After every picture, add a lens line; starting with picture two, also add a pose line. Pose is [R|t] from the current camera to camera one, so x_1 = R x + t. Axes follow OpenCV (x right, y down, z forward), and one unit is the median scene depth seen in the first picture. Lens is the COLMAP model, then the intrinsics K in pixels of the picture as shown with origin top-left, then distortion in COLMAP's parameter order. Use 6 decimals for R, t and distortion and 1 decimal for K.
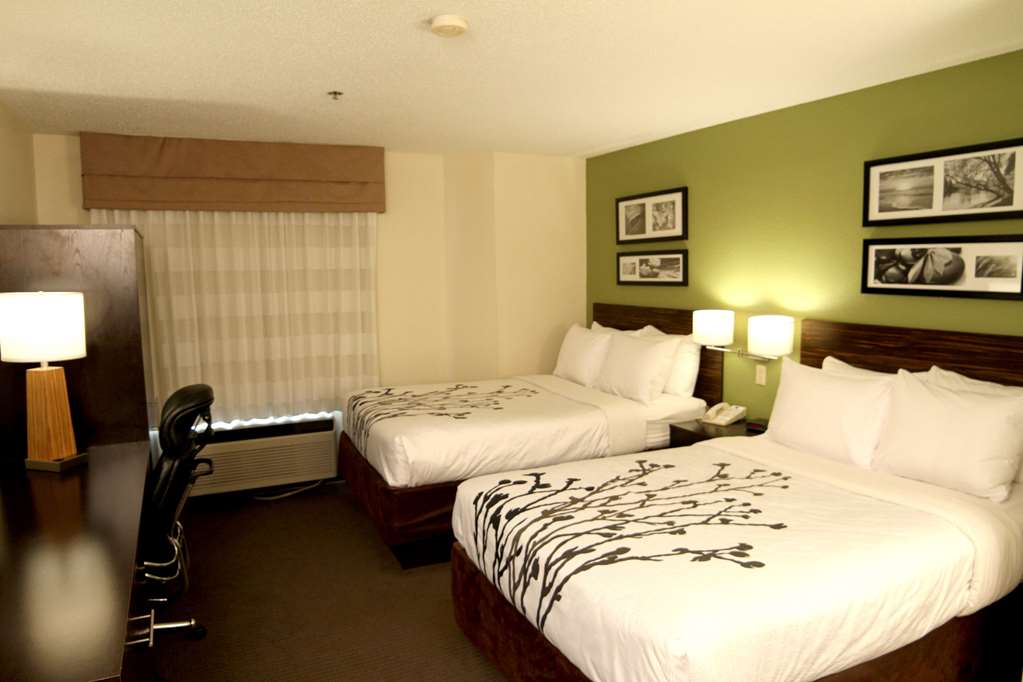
lens RADIAL K [[679.2, 0, 514.2], [0, 679.2, 350.9], [0, 0, 1]] dist [-0.118461, 0.051656]
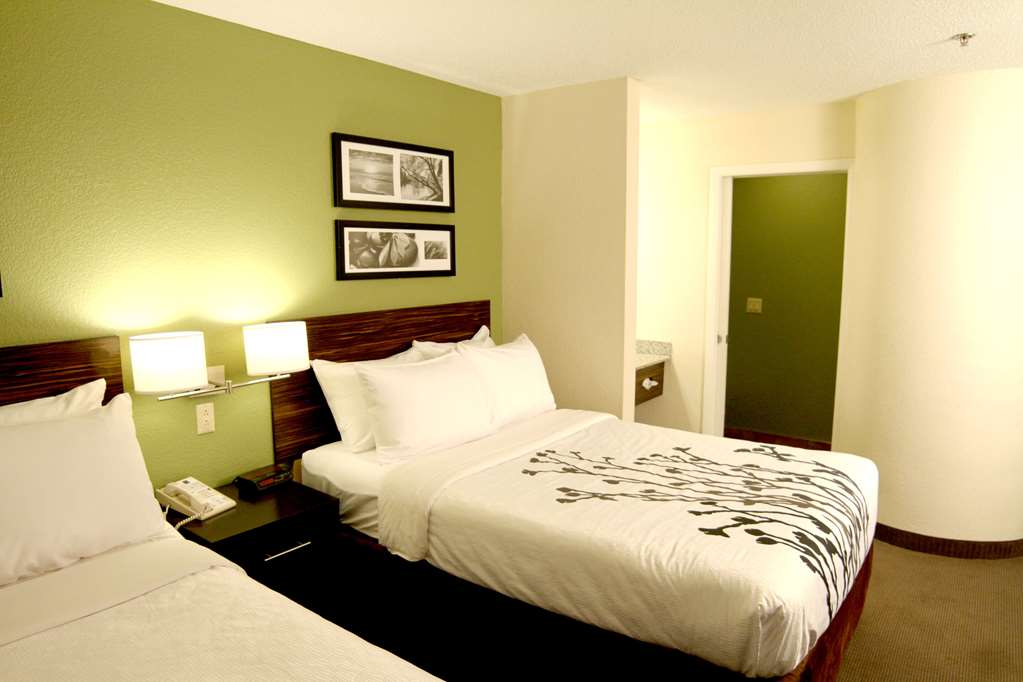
lens RADIAL K [[679.2, 0, 514.2], [0, 679.2, 350.9], [0, 0, 1]] dist [-0.118461, 0.051656]
pose [[-0.443096, -0.119796, 0.888434, -0.461148], [0.114208, 0.975413, 0.188484, -0.159718], [-0.889170, 0.184983, -0.418520, 1.362053]]
